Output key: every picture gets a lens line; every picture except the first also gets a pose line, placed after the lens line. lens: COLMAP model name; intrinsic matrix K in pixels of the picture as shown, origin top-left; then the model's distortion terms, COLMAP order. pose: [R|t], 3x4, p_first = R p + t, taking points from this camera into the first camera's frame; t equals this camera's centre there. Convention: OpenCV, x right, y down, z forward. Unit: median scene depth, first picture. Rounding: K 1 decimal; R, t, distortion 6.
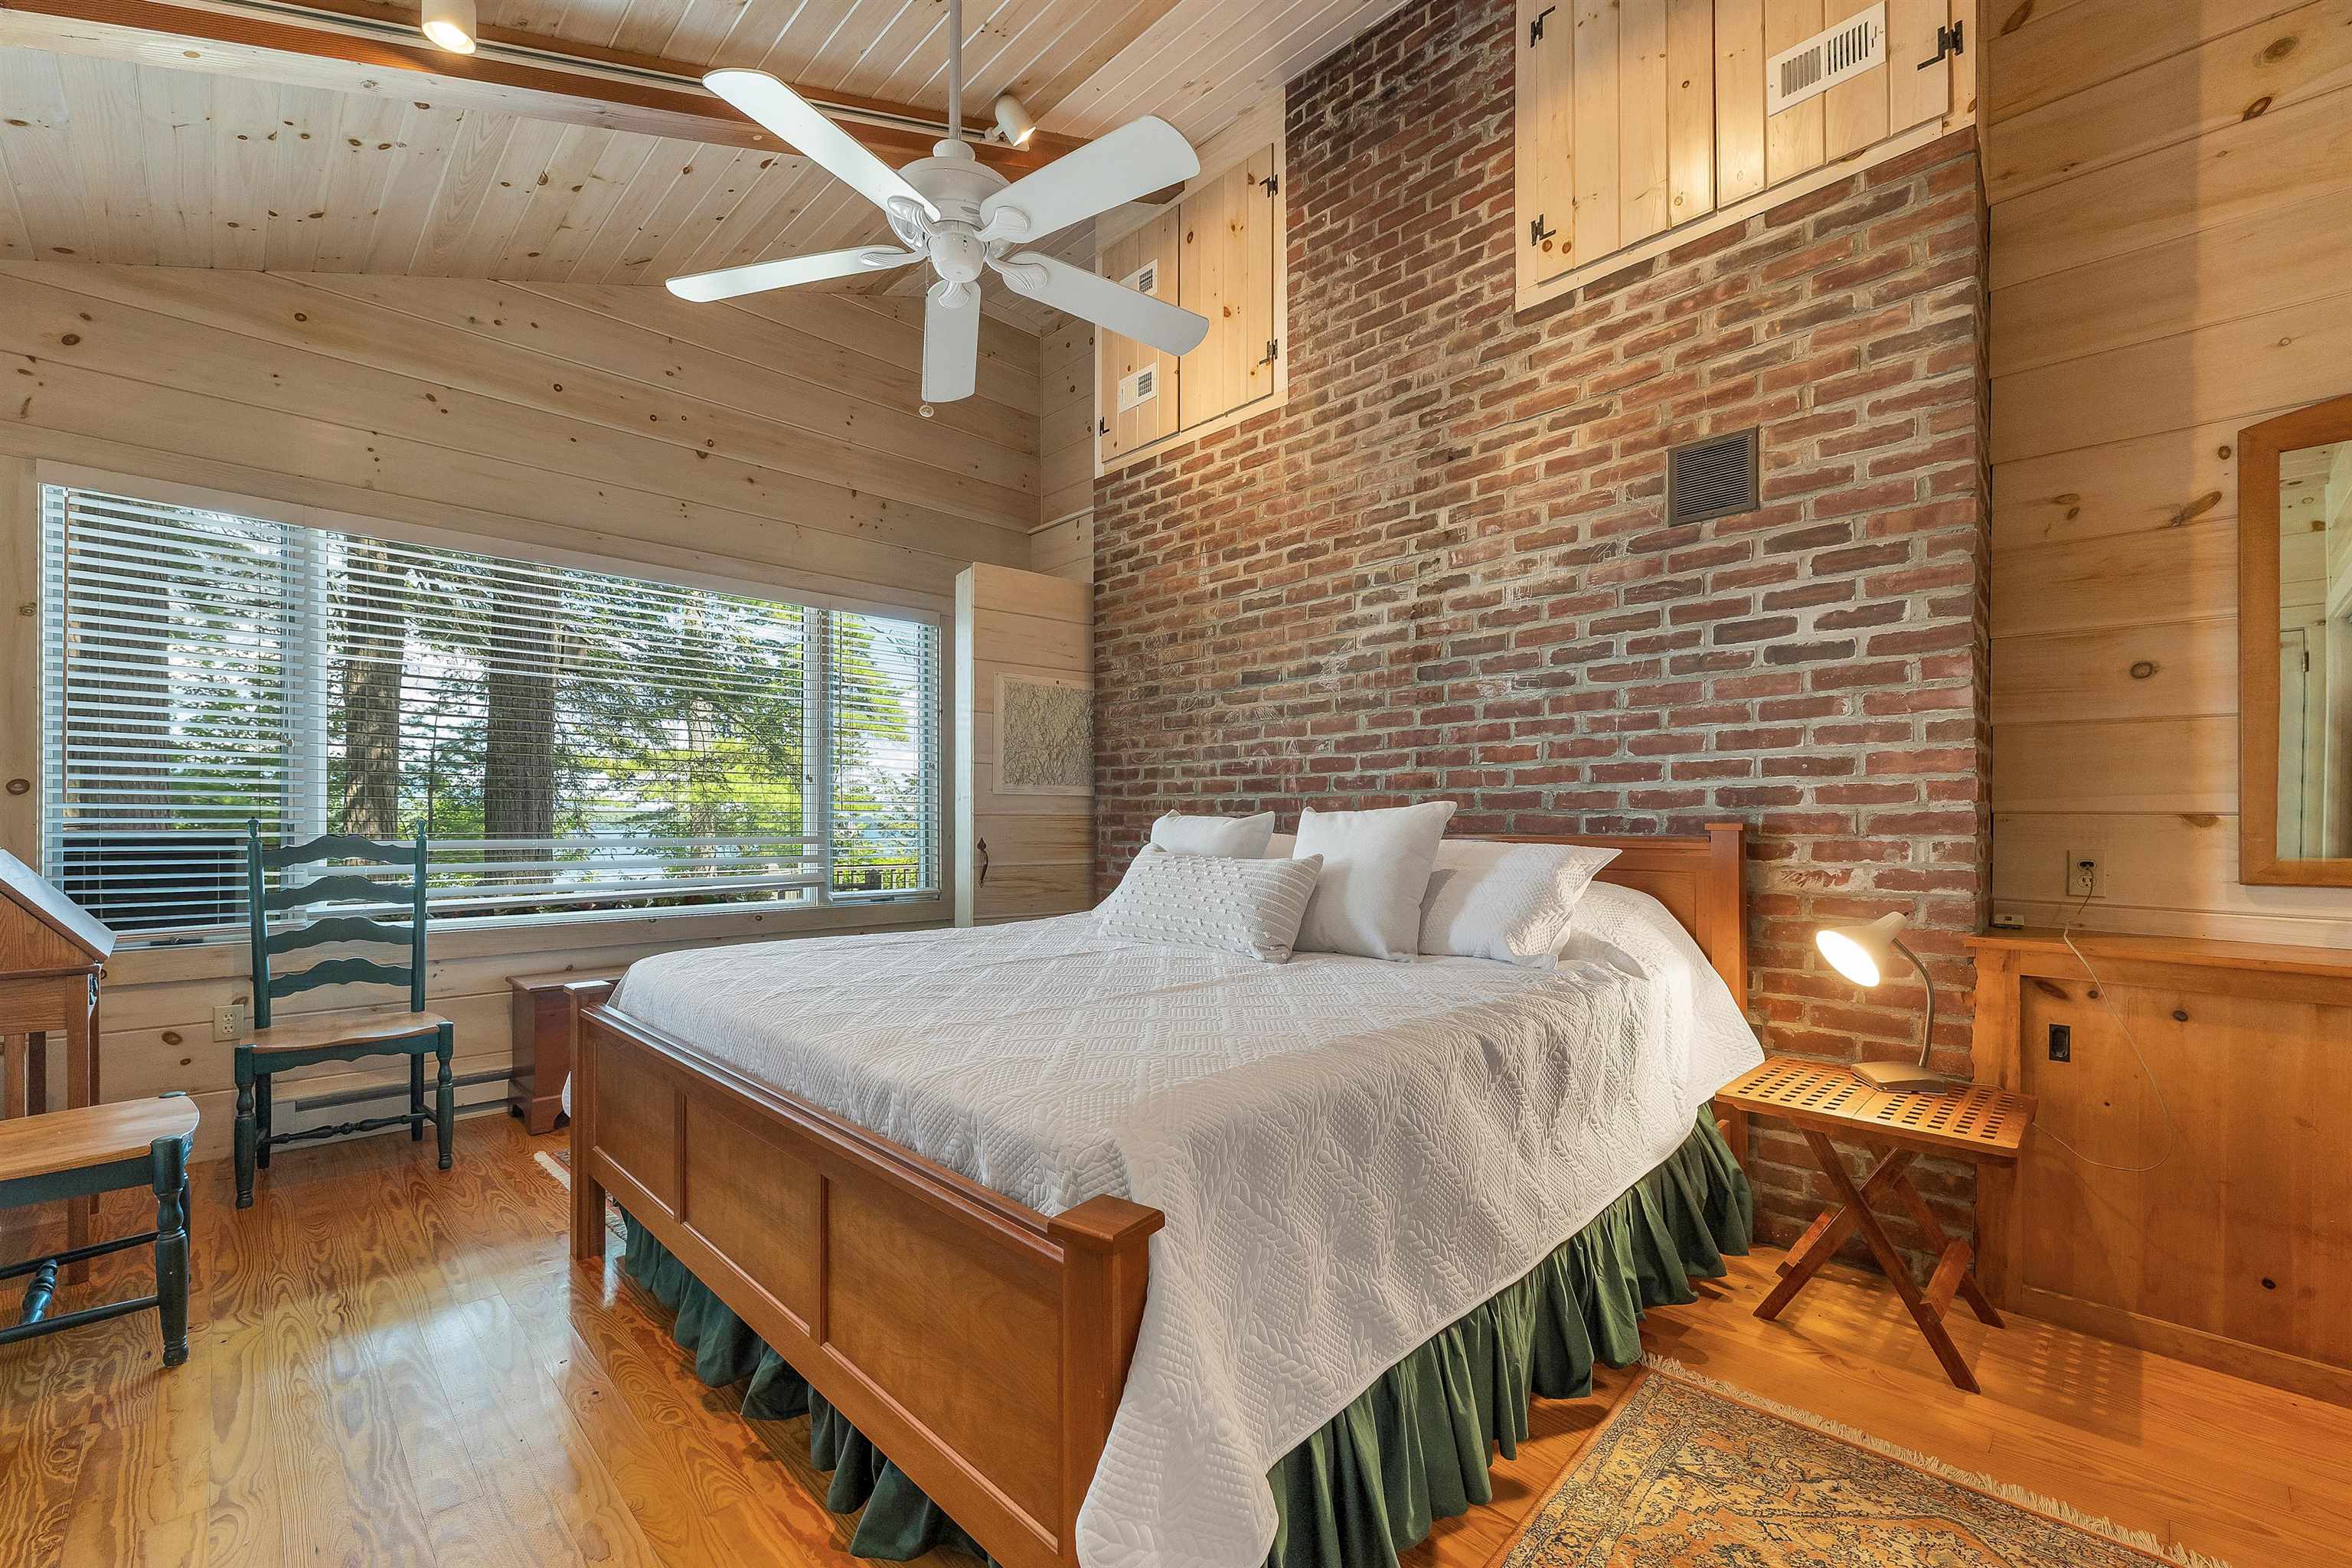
lens RADIAL K [[985.8, 0, 1176.9], [0, 985.8, 793.0], [0, 0, 1]] dist [0.001345, 0.000415]
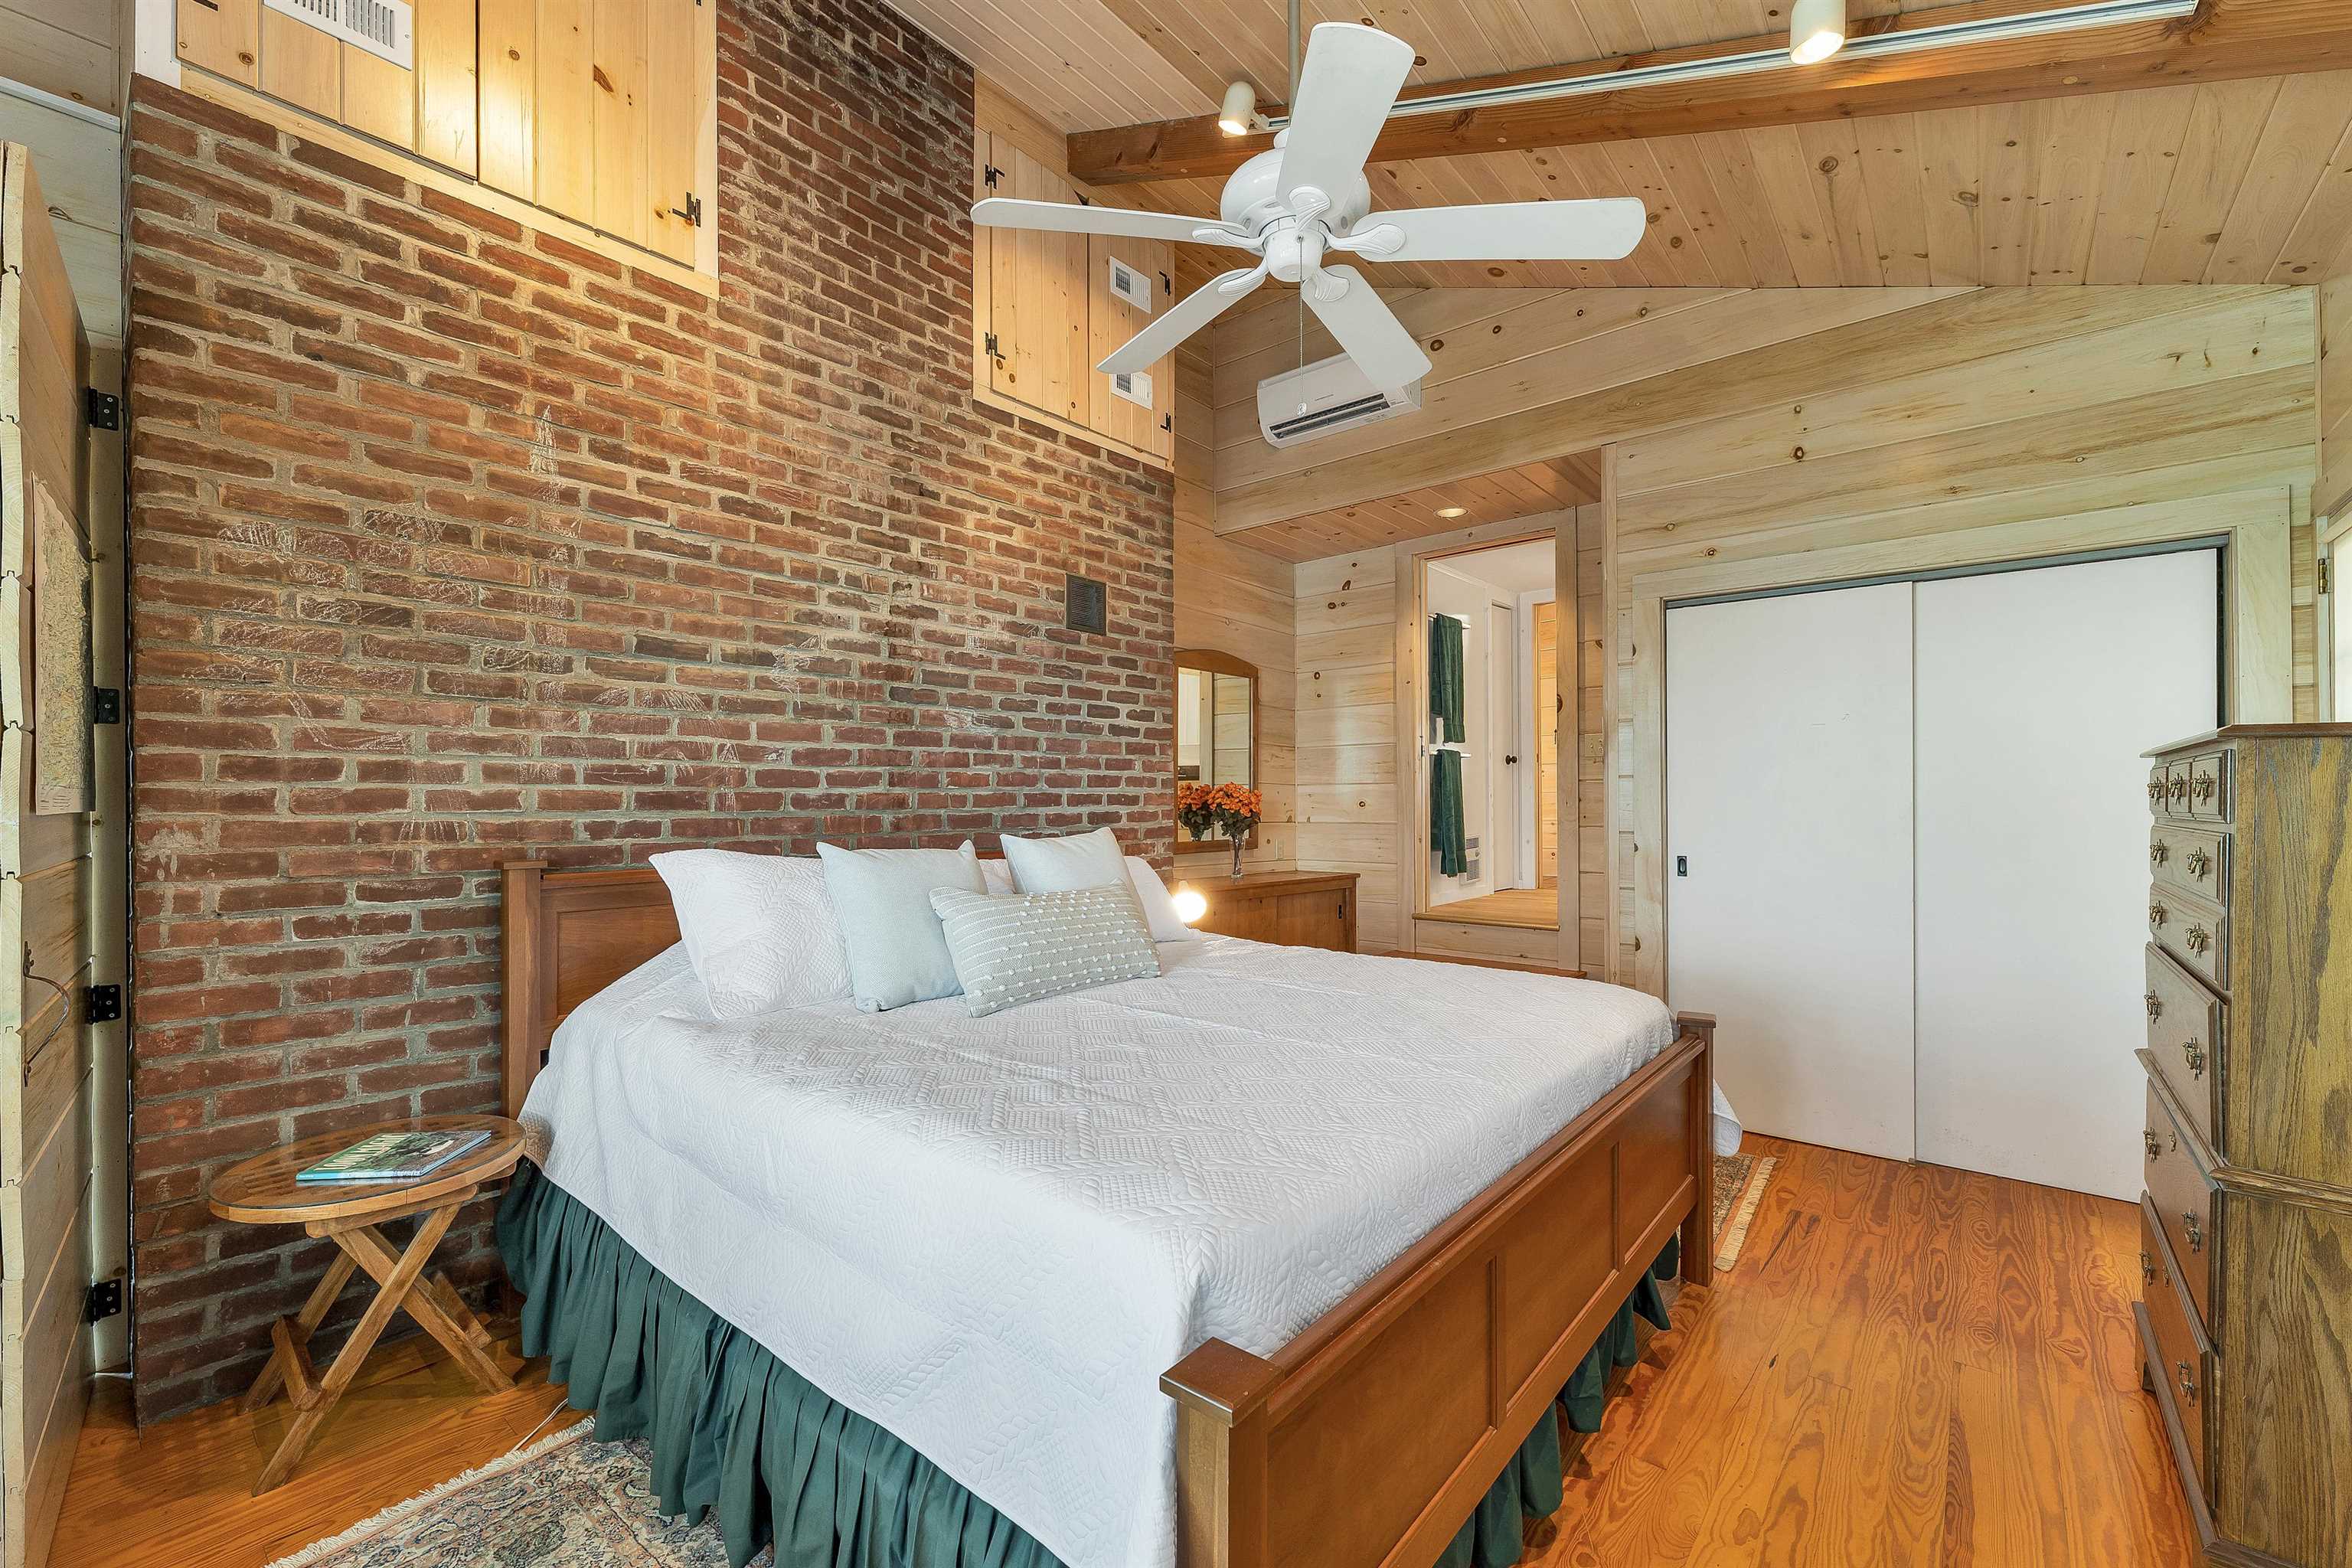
lens RADIAL K [[985.8, 0, 1176.9], [0, 985.8, 793.0], [0, 0, 1]] dist [0.001345, 0.000415]
pose [[-0.110194, 0.017290, 0.993760, -0.758779], [-0.015172, 0.999703, -0.019076, -0.005967], [-0.993794, -0.017179, -0.109899, 0.812469]]
